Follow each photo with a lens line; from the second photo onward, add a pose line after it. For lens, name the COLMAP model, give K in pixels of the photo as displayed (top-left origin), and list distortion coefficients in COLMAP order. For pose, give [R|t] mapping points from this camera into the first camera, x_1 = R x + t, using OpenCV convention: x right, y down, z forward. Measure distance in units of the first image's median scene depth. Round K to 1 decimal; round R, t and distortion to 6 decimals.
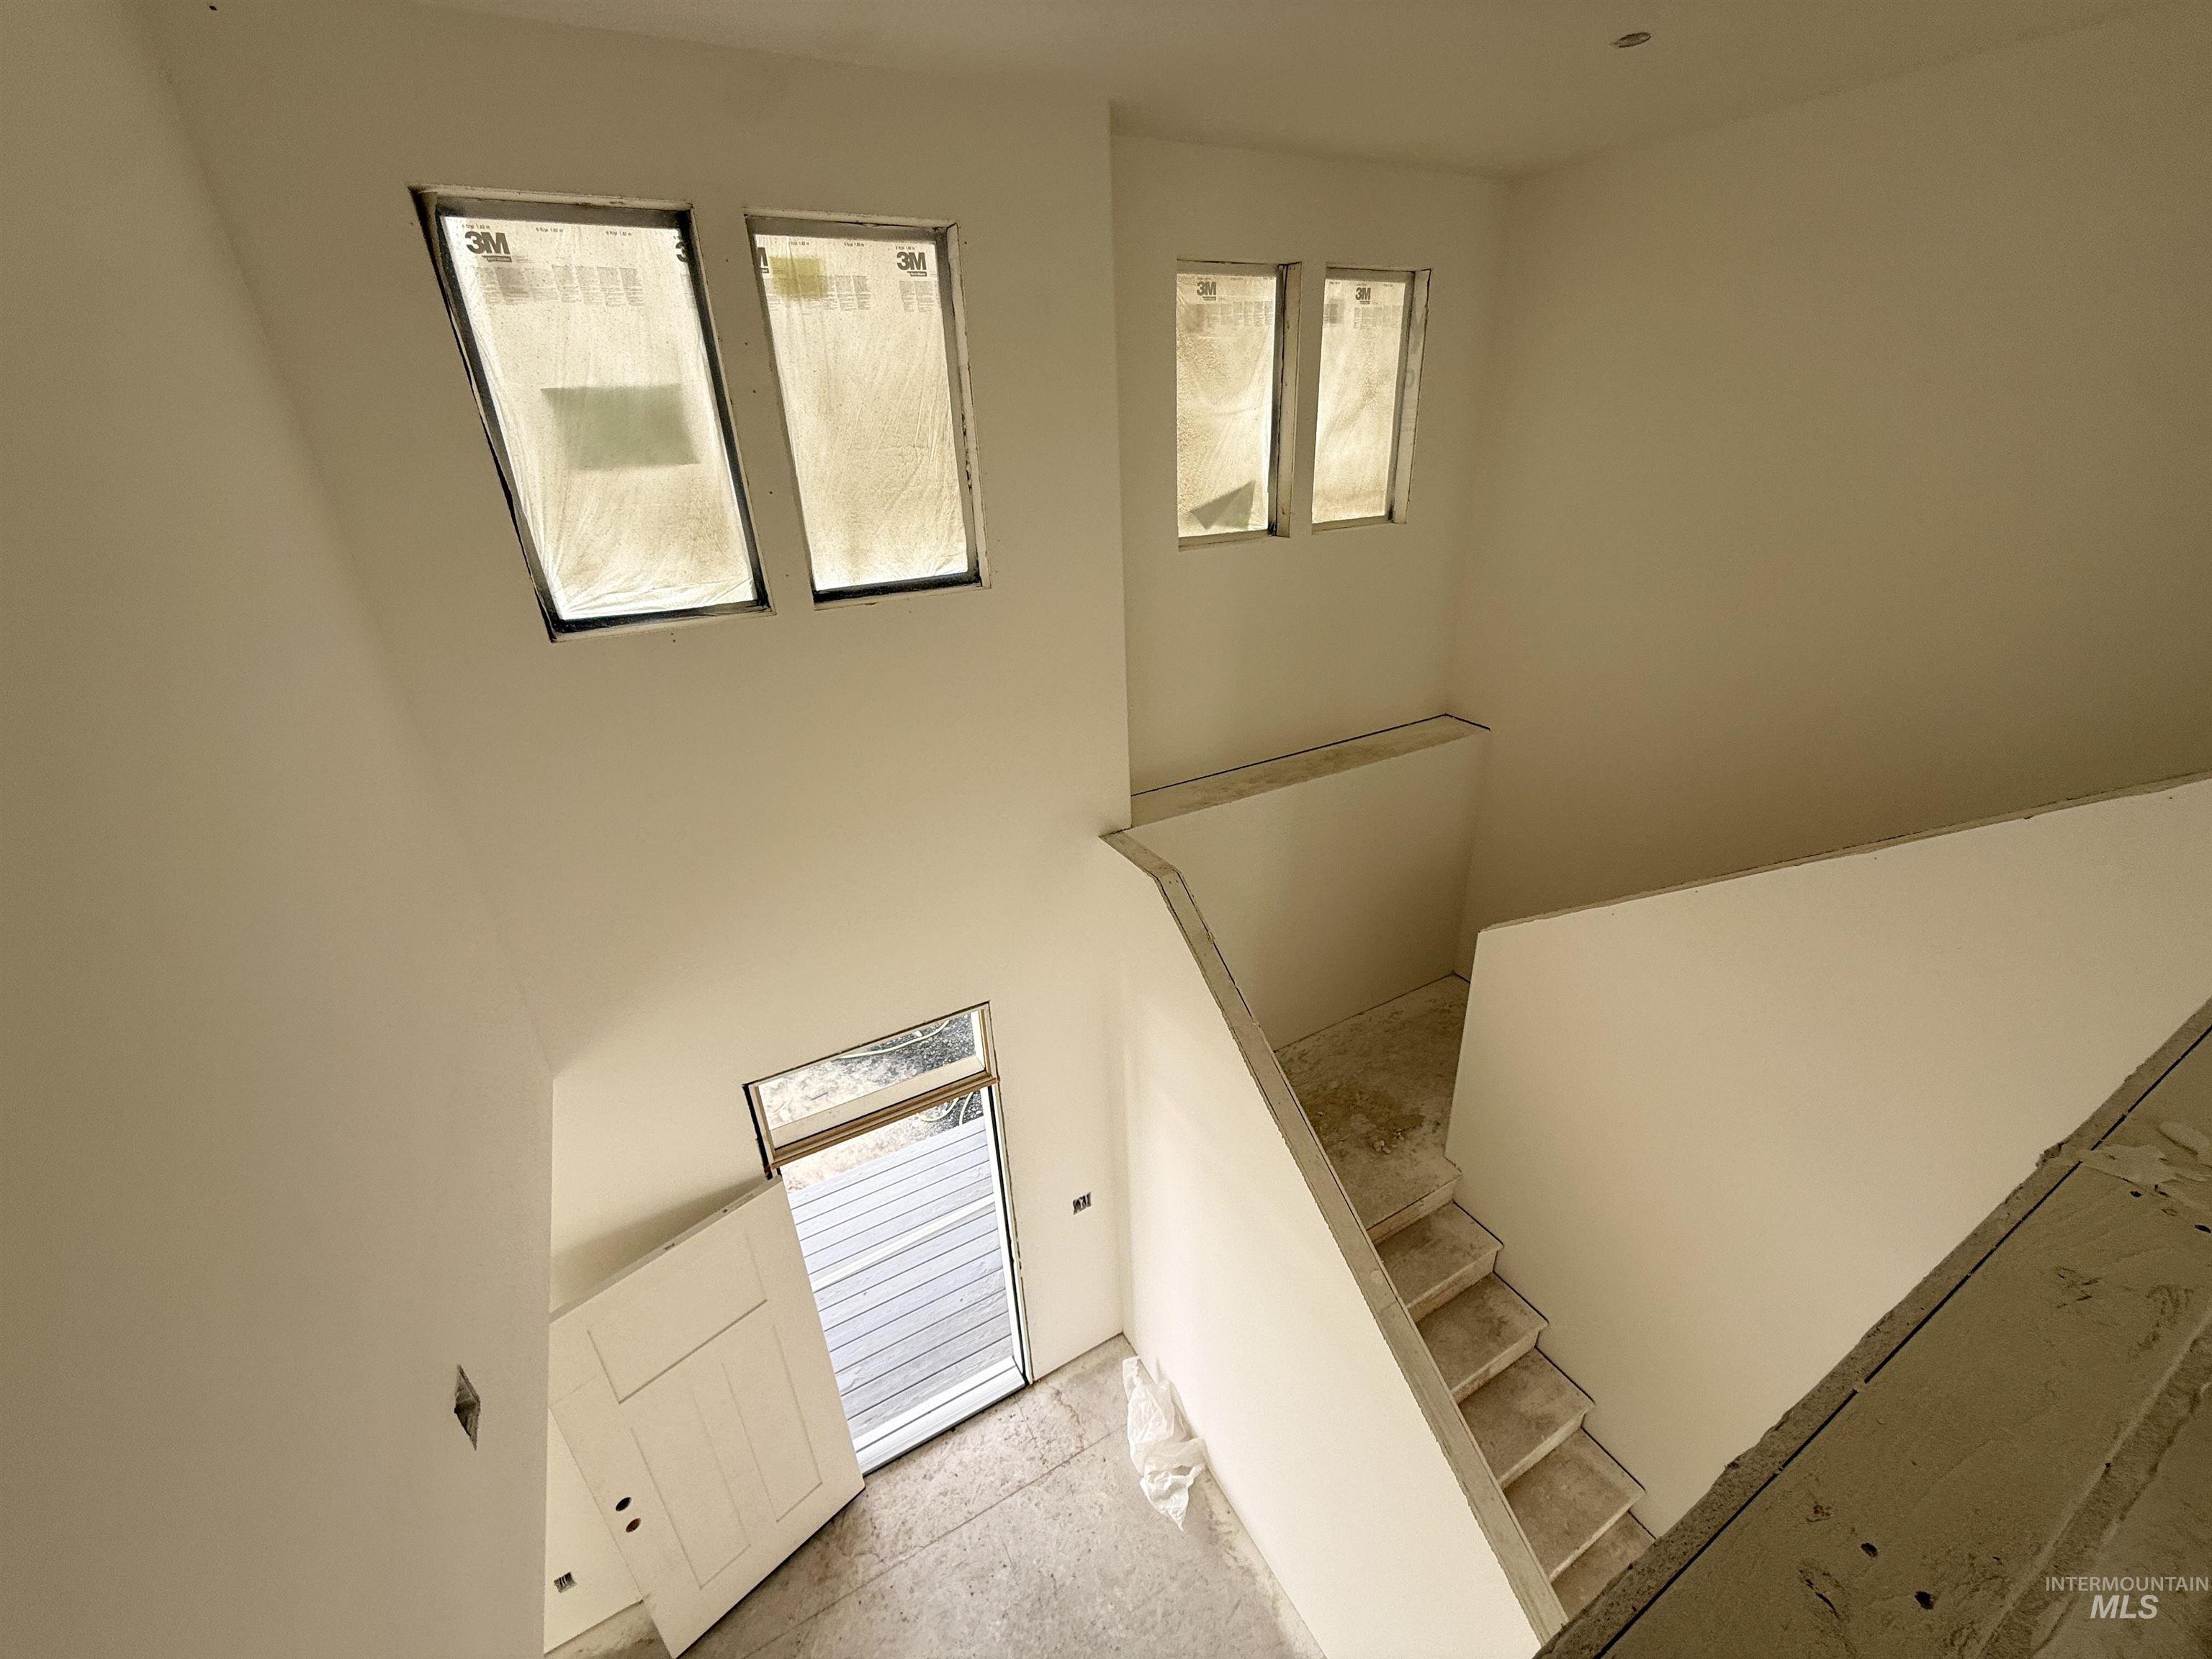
lens RADIAL K [[879.2, 0, 1111.1], [0, 879.2, 833.1], [0, 0, 1]] dist [-0.002347, 0.000513]
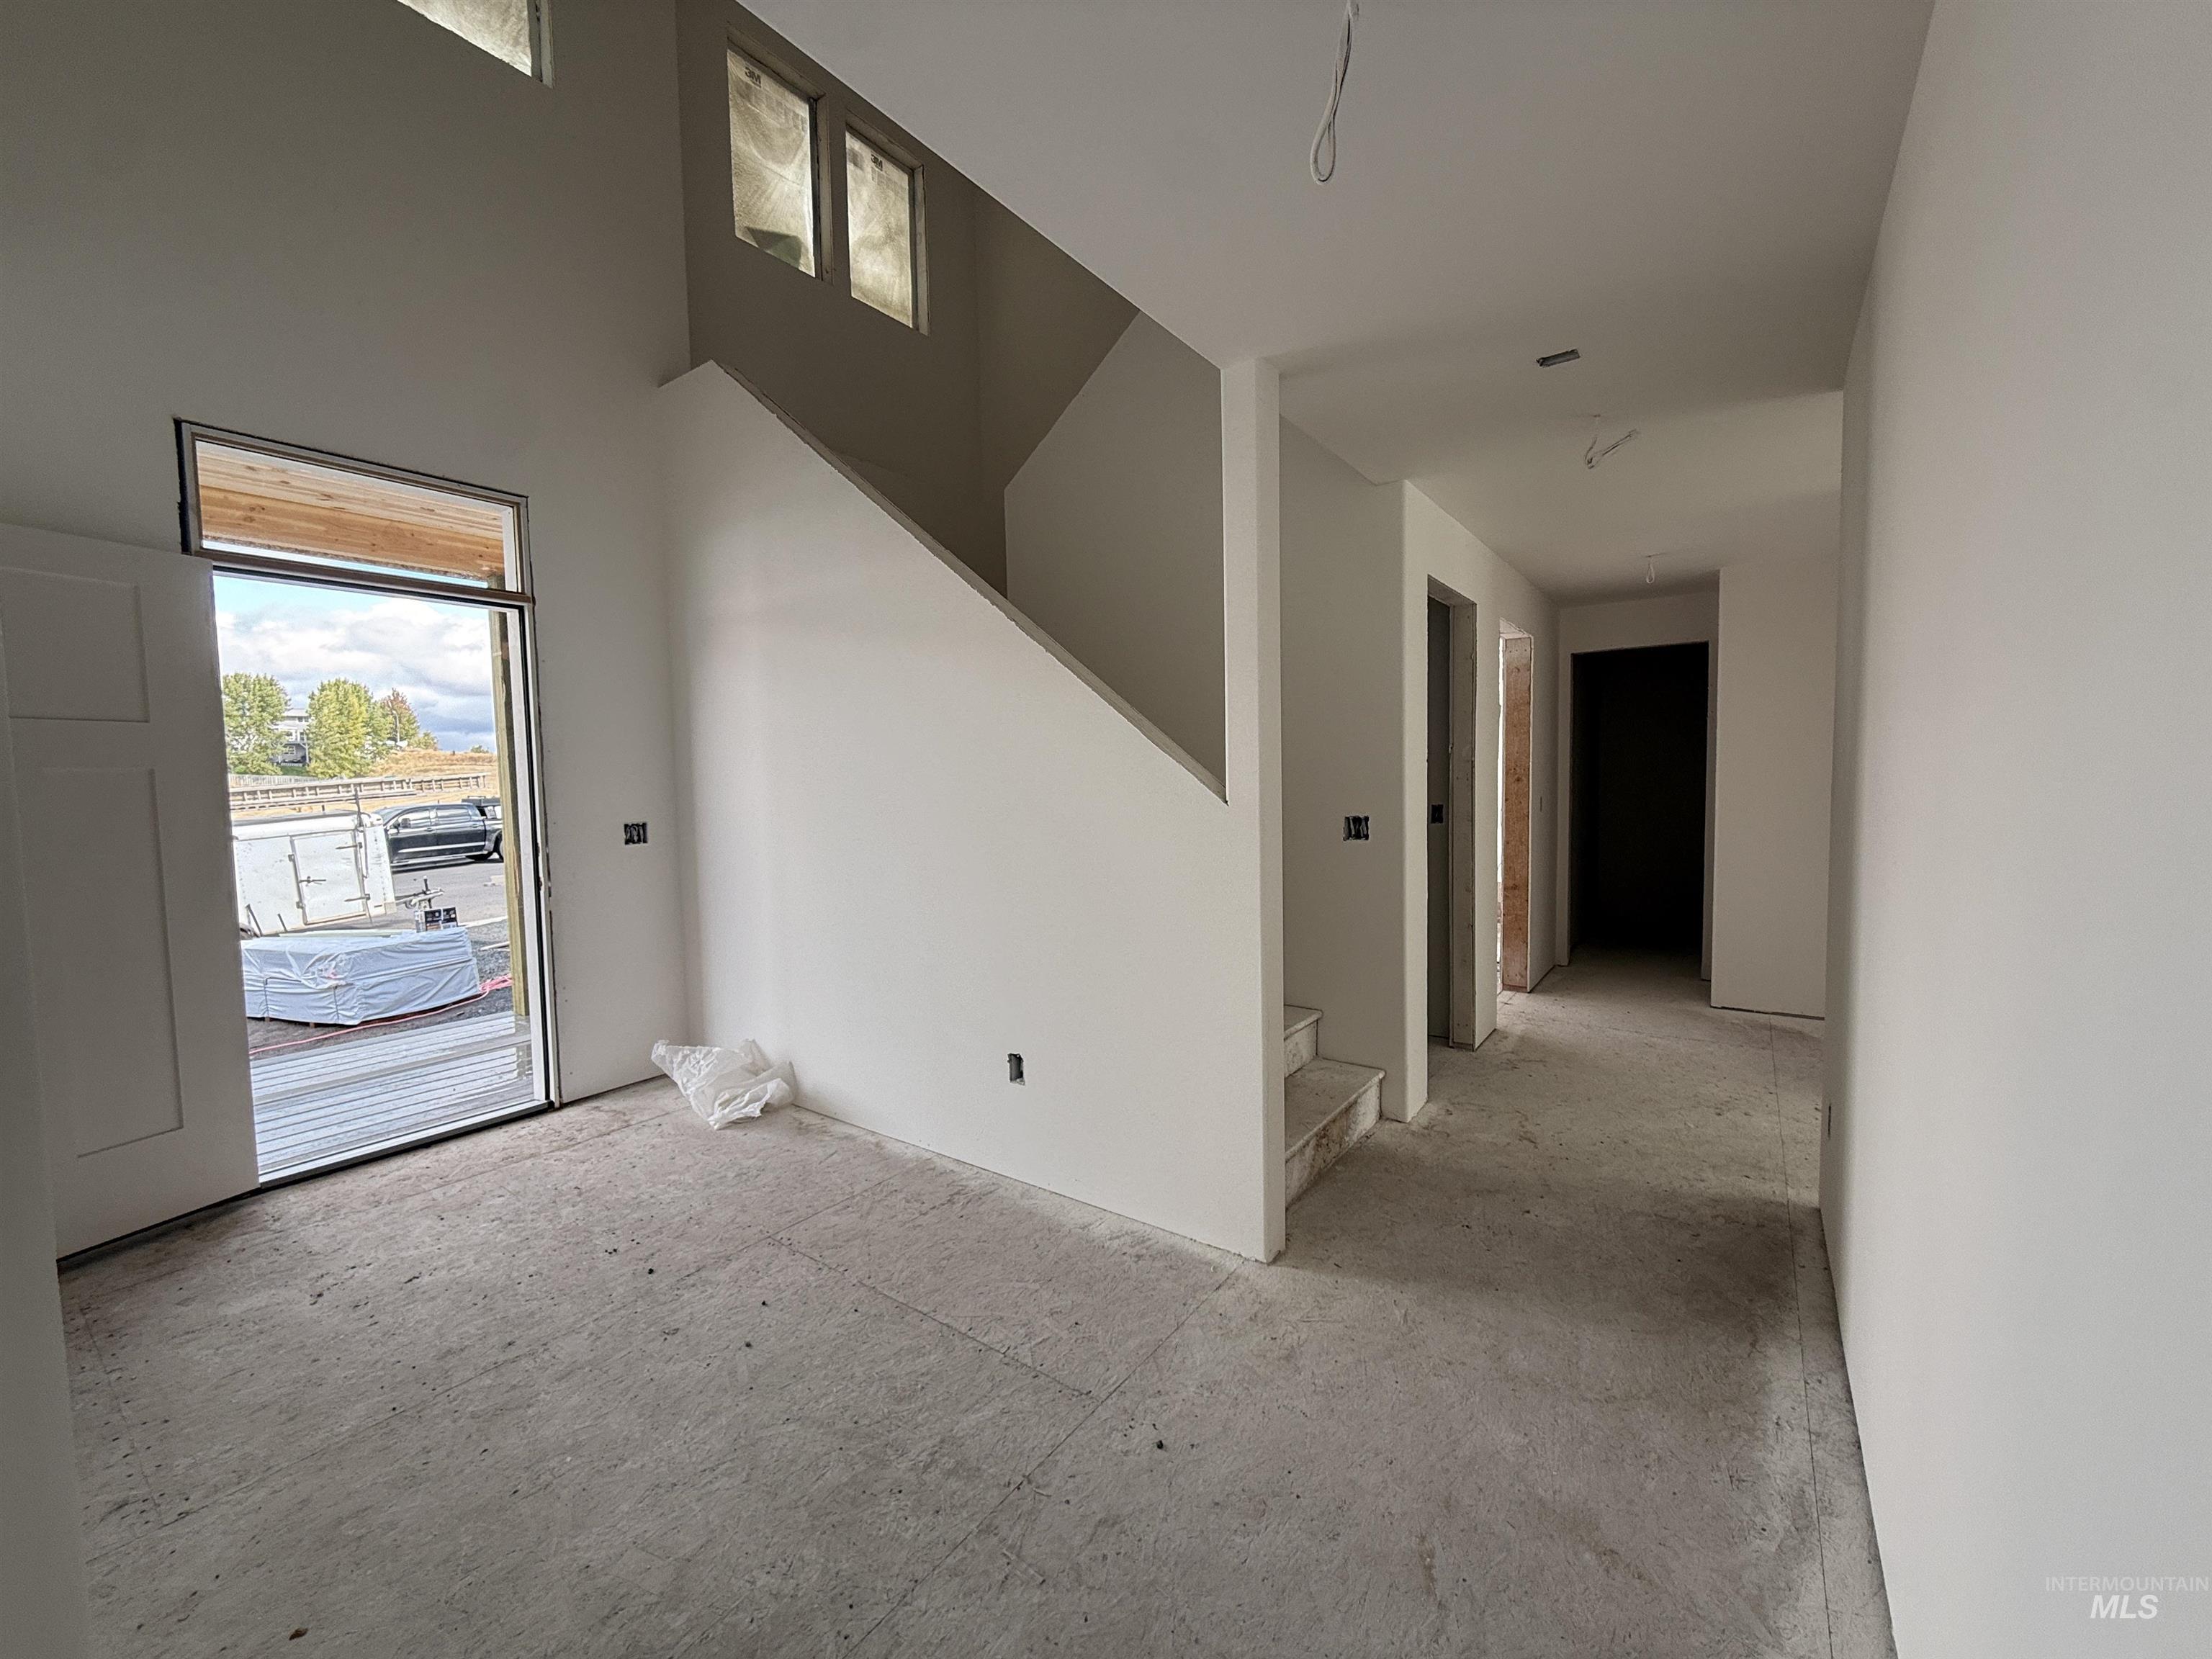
lens RADIAL K [[879.2, 0, 1099.4], [0, 879.2, 819.2], [0, 0, 1]] dist [-0.002347, 0.000513]
pose [[0.911476, -0.003645, 0.411336, 0.031903], [0.160149, 0.924210, -0.346682, 0.890323], [-0.378897, 0.381868, 0.842979, 0.090784]]
